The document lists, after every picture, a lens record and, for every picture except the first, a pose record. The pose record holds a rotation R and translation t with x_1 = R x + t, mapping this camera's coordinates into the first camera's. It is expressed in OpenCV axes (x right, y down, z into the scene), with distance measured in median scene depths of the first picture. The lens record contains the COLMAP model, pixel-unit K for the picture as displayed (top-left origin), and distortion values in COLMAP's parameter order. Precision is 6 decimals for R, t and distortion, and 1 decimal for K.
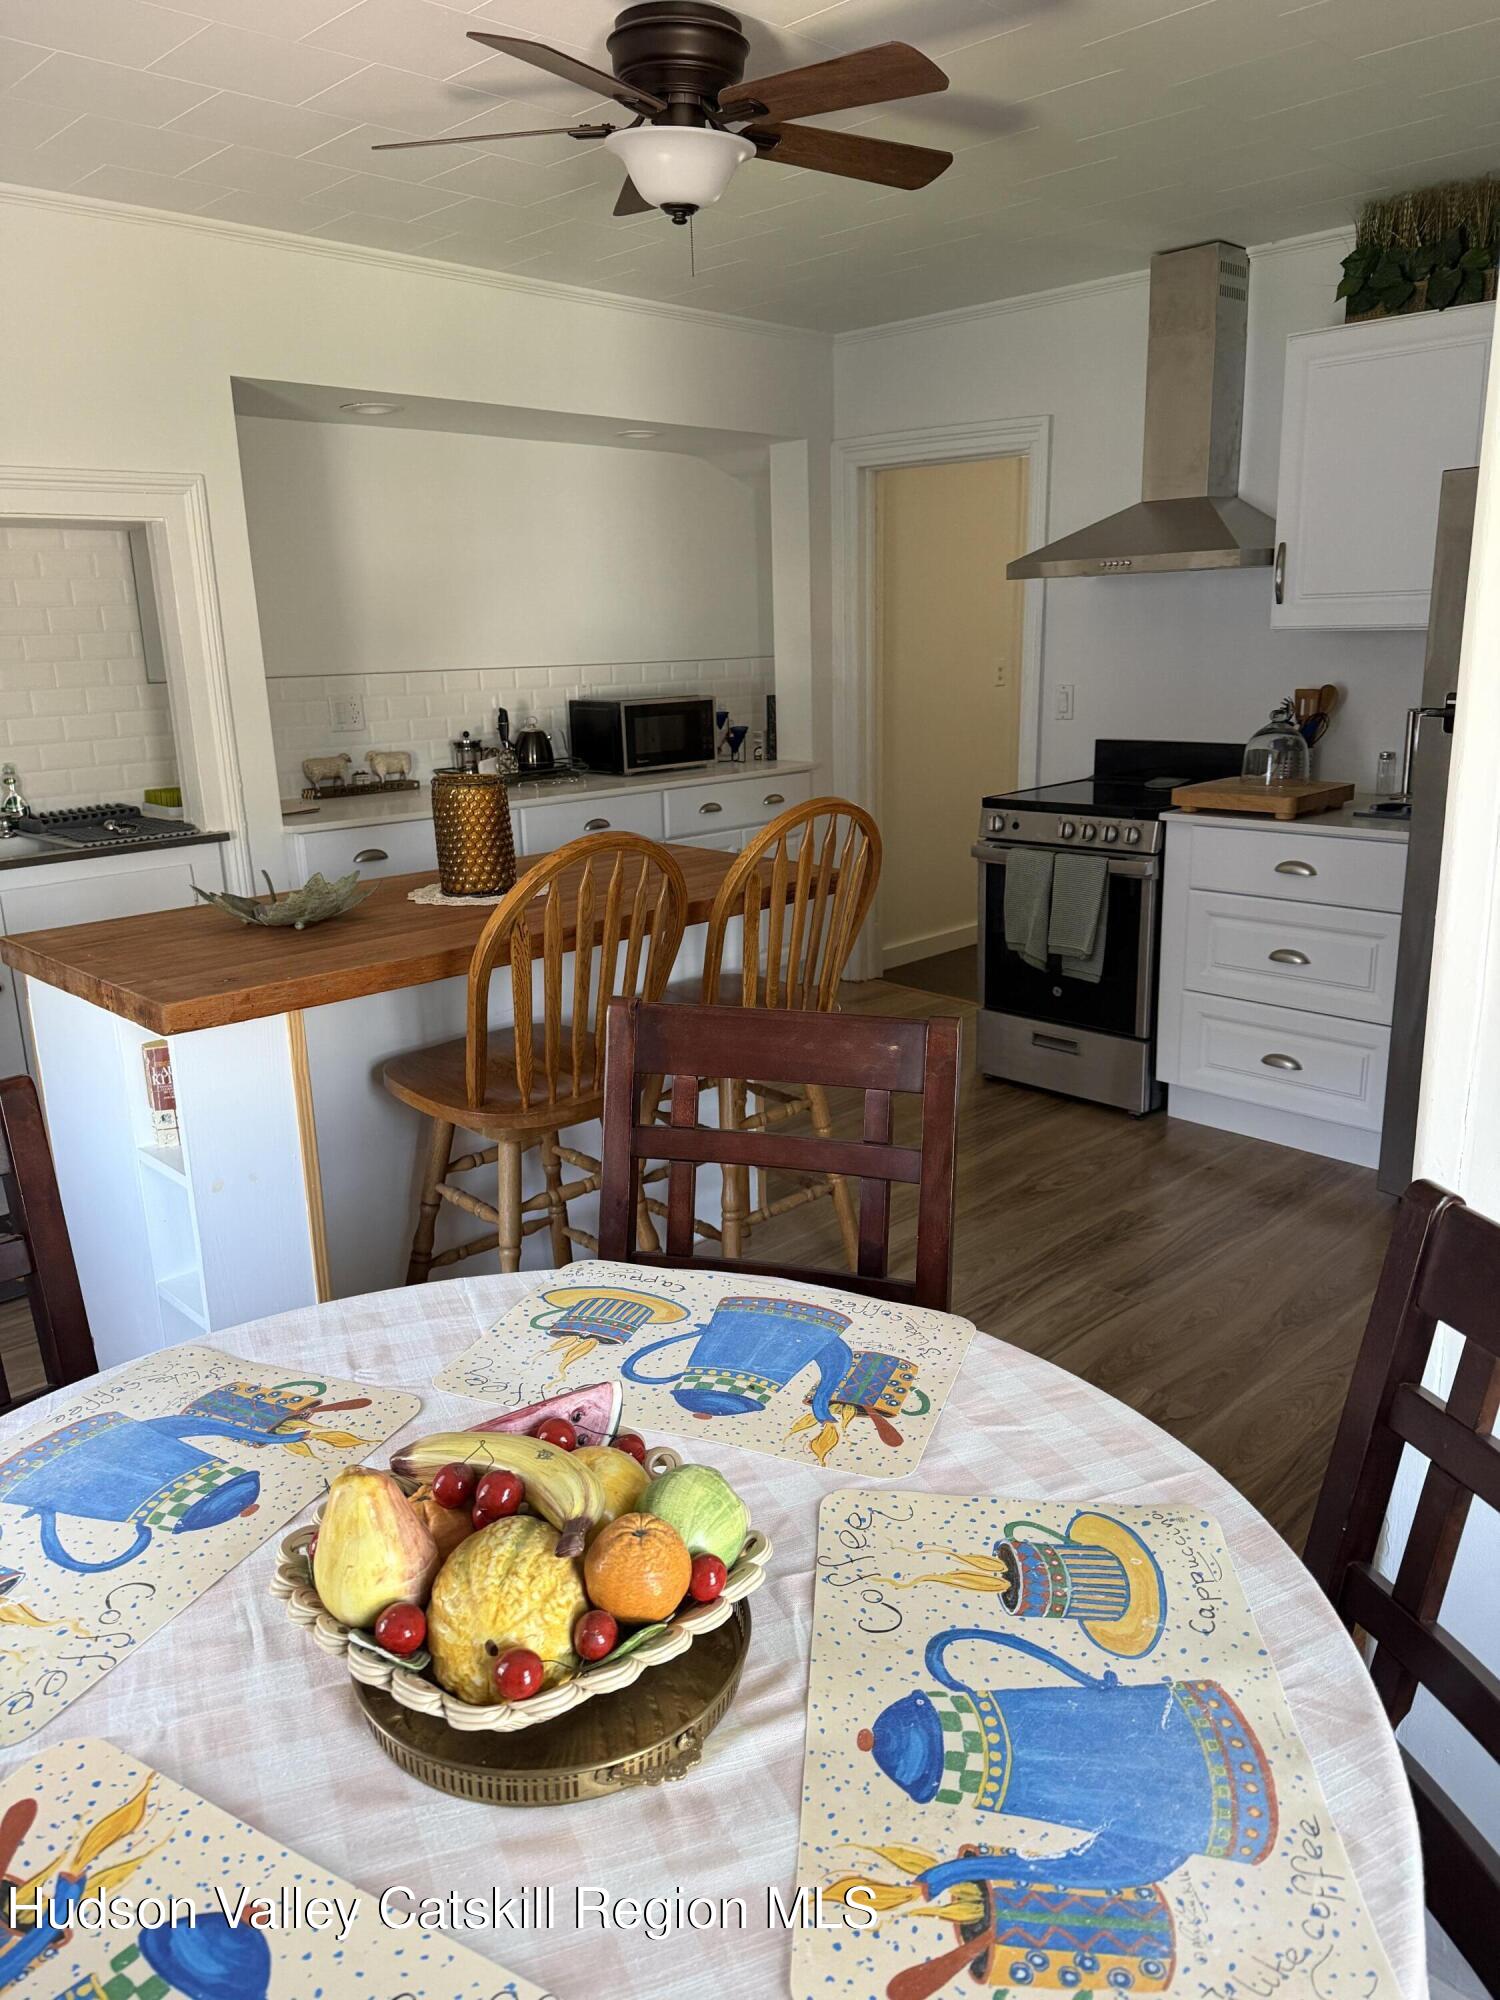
lens RADIAL K [[1405.8, 0, 750.0], [0, 1405.8, 1000.0], [0, 0, 1]] dist [0.105041, -0.132729]
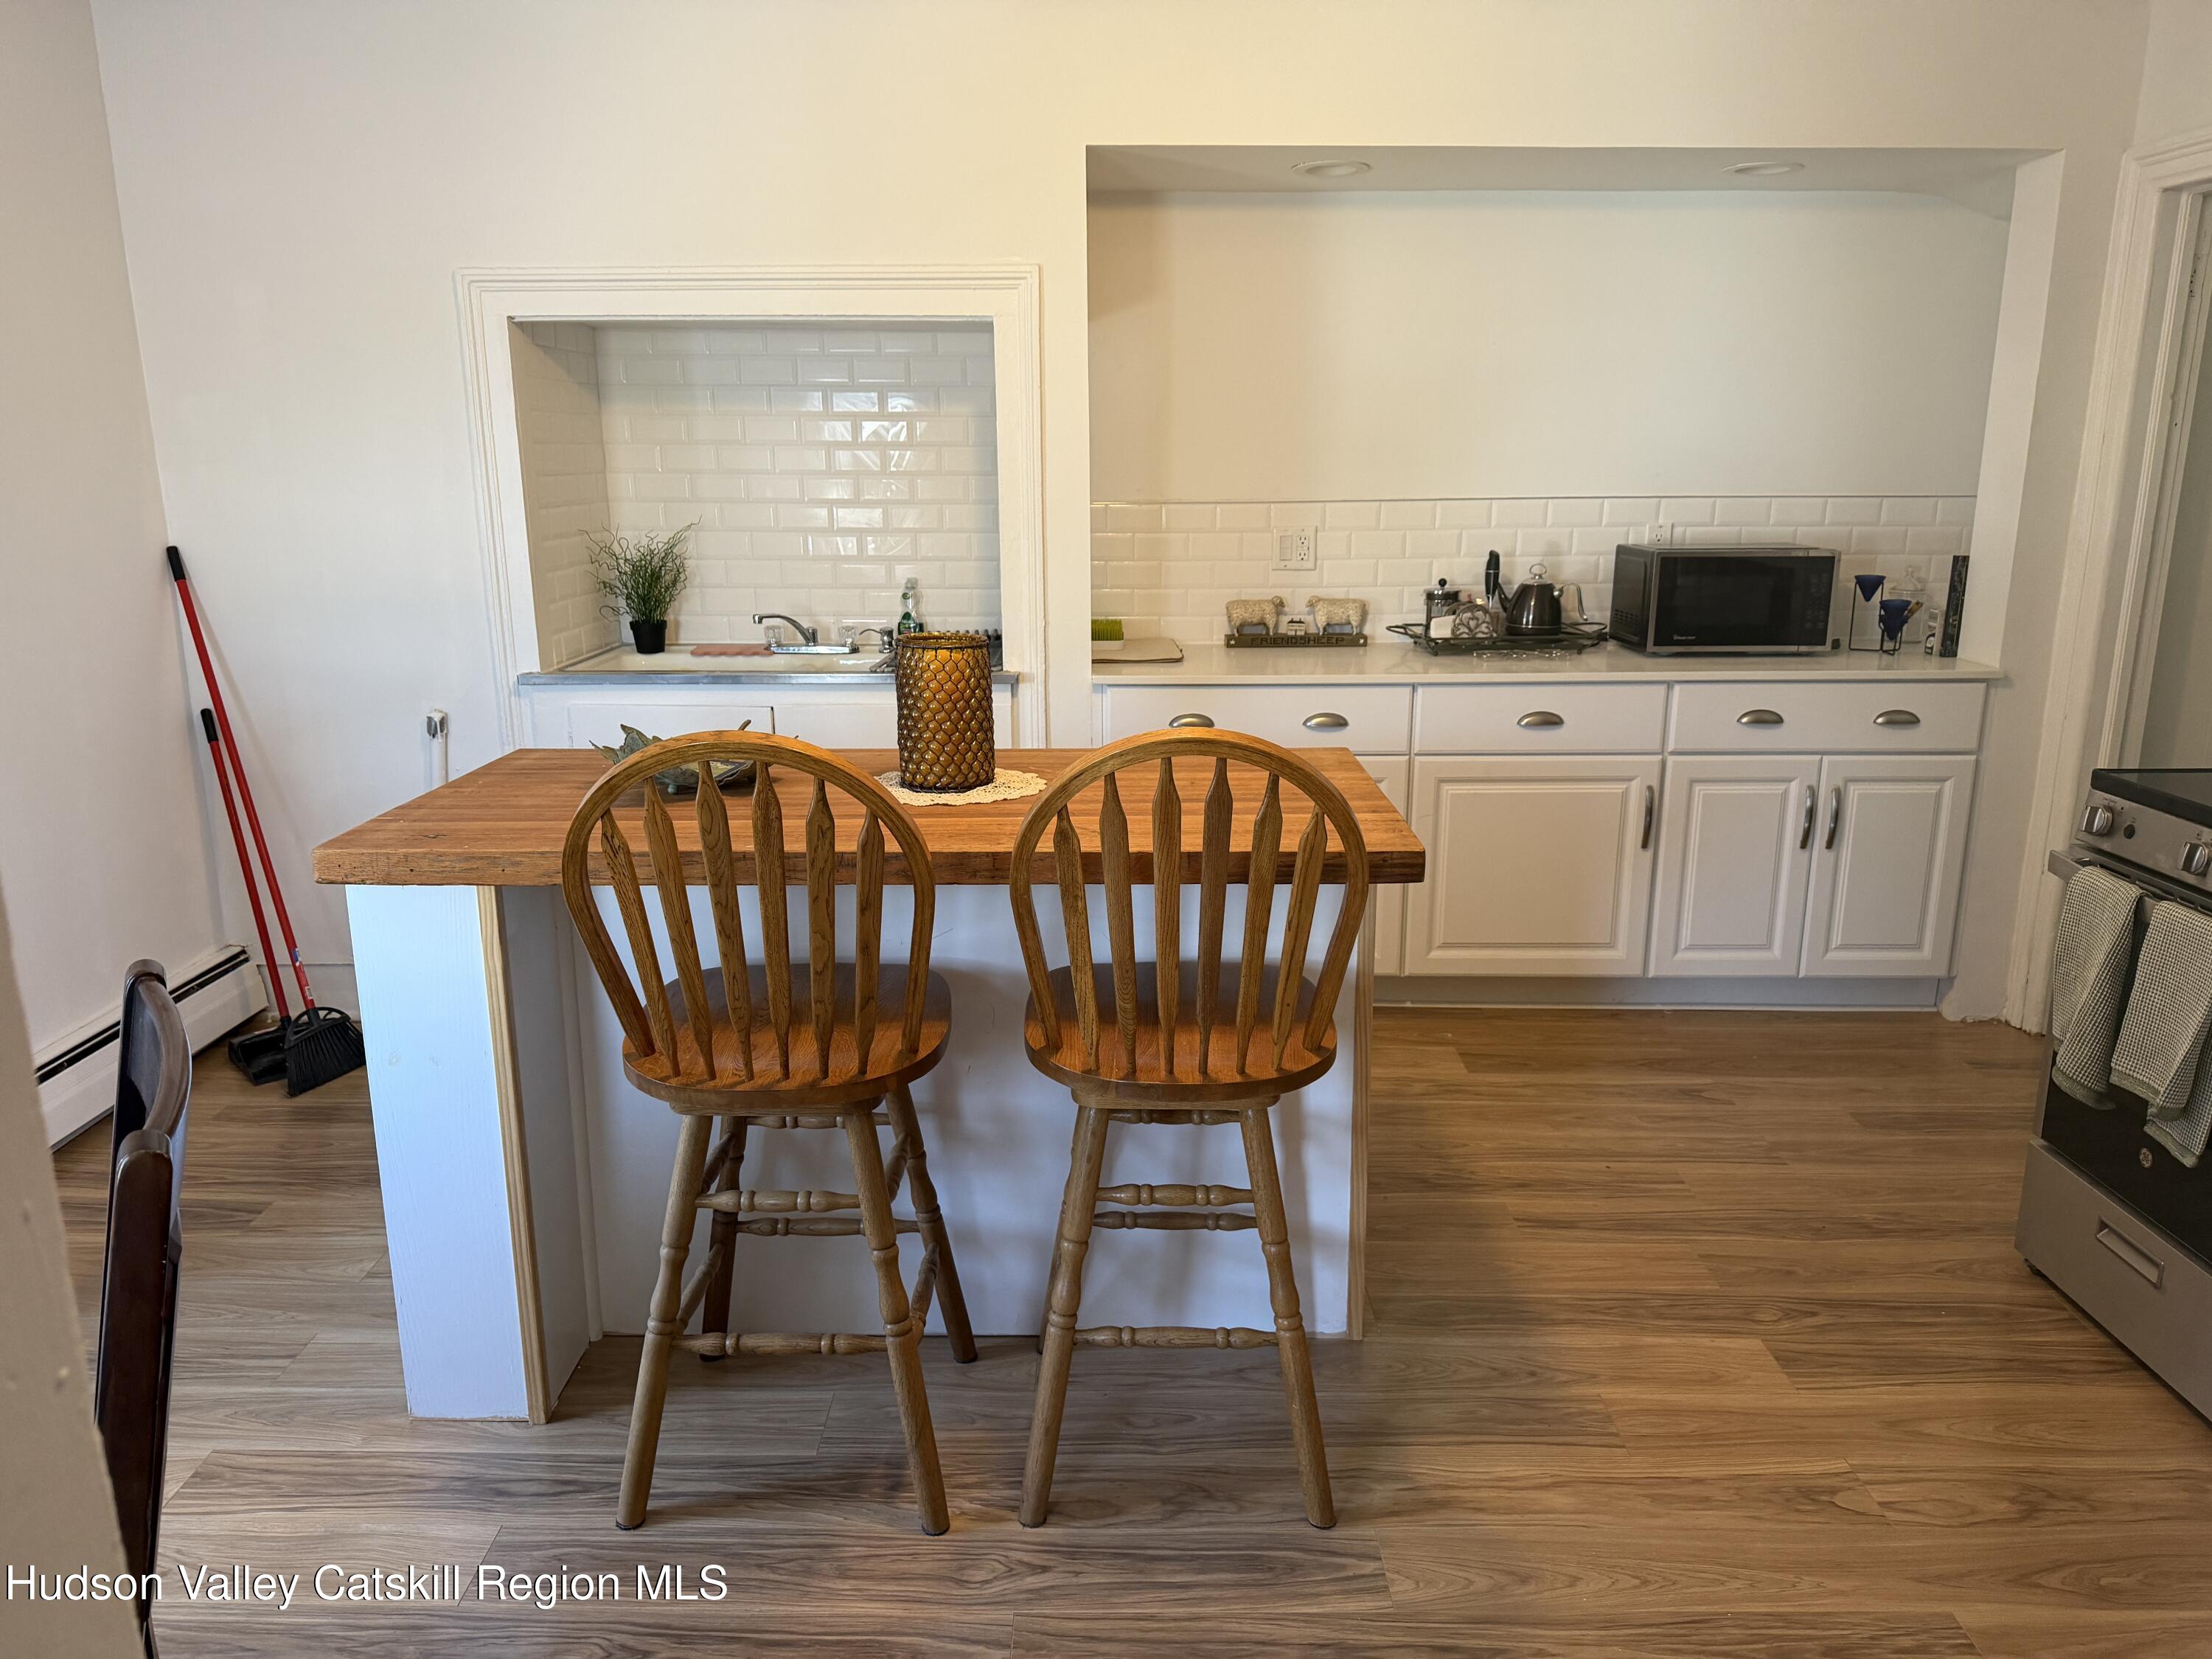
lens RADIAL K [[1554.8, 0, 1106.0], [0, 1554.8, 829.5], [0, 0, 1]] dist [0.105041, -0.132729]
pose [[0.700014, 0.187338, -0.689119, 0.296099], [-0.195204, 0.978424, 0.067696, -0.080224], [0.686932, 0.087130, 0.721479, 0.274583]]
